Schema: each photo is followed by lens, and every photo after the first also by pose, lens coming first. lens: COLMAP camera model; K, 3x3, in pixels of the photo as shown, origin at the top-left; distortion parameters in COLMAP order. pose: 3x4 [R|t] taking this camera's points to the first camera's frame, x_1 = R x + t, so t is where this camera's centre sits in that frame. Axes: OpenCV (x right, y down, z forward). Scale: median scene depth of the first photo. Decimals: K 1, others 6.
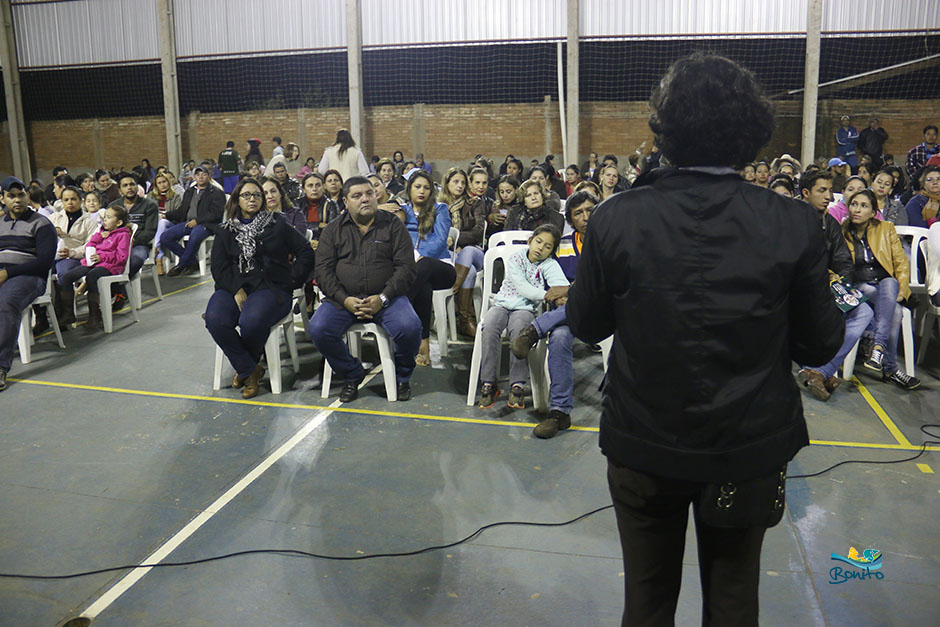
lens RADIAL K [[767.7, 0, 472.4], [0, 767.7, 305.0], [0, 0, 1]] dist [-0.176763, 0.133212]
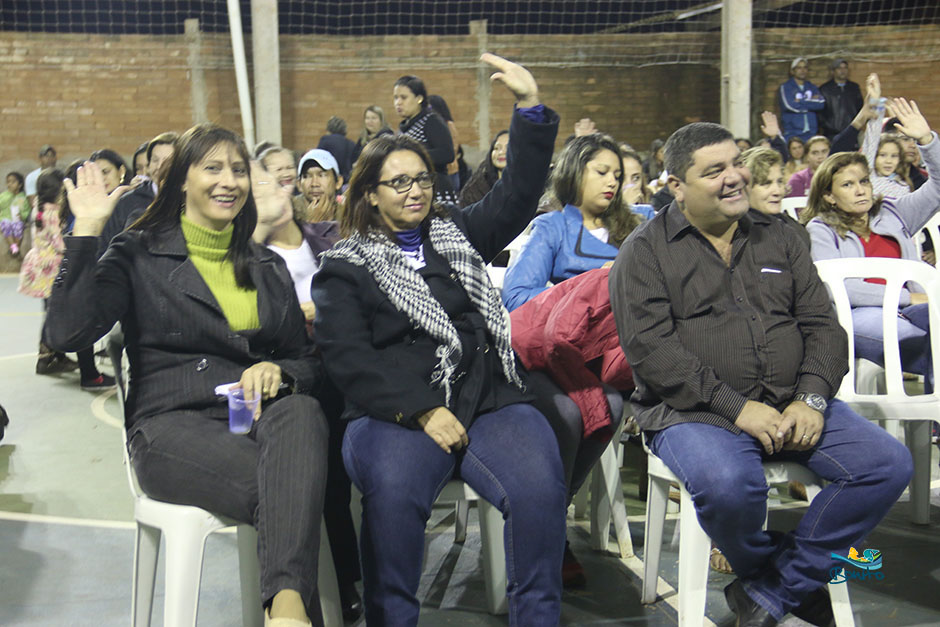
lens RADIAL K [[1635.4, 0, 466.4], [0, 1635.4, 307.8], [0, 0, 1]] dist [0.270588, 0.000000]
pose [[0.909356, -0.045349, 0.413539, -0.176697], [0.092010, 0.991348, -0.093613, 0.002508], [-0.405716, 0.123177, 0.905661, 0.056390]]
